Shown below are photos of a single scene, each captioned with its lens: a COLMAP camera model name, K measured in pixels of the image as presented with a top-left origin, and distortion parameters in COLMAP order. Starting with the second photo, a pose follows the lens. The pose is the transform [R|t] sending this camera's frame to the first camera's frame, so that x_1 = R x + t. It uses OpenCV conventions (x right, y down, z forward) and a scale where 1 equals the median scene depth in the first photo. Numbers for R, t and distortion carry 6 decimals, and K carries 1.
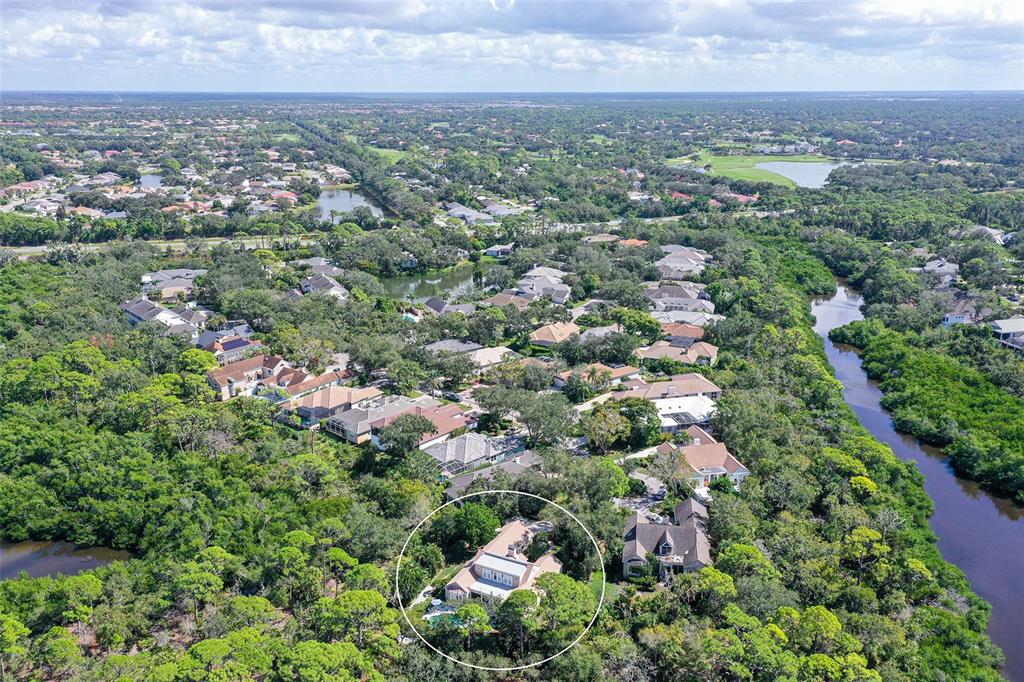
lens RADIAL K [[811.1, 0, 512.0], [0, 811.1, 341.0], [0, 0, 1]] dist [0.024474, 0.004502]
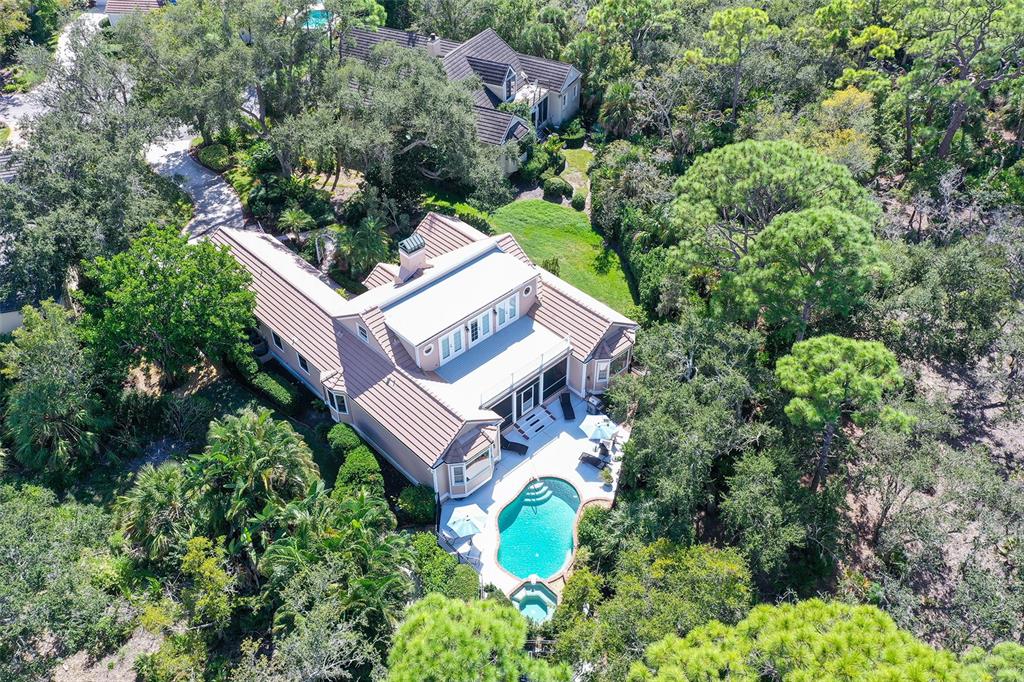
lens RADIAL K [[811.1, 0, 512.0], [0, 811.1, 341.0], [0, 0, 1]] dist [0.024474, 0.004502]
pose [[0.328523, -0.617171, 0.714963, -0.096017], [0.279933, 0.786591, 0.550374, 0.049287], [-0.902059, 0.019331, 0.431180, 0.337794]]
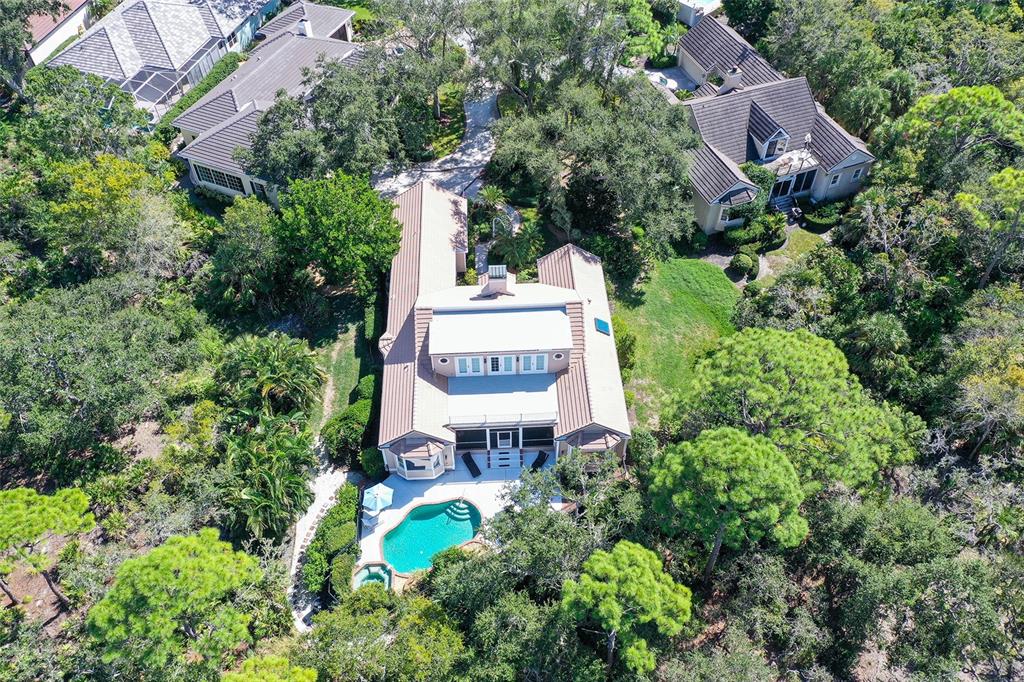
lens RADIAL K [[811.1, 0, 512.0], [0, 811.1, 341.0], [0, 0, 1]] dist [0.024474, 0.004502]
pose [[0.868955, -0.377514, 0.320001, -0.050223], [0.152101, 0.819036, 0.553214, 0.031660], [-0.470939, -0.432045, 0.769125, 0.285506]]
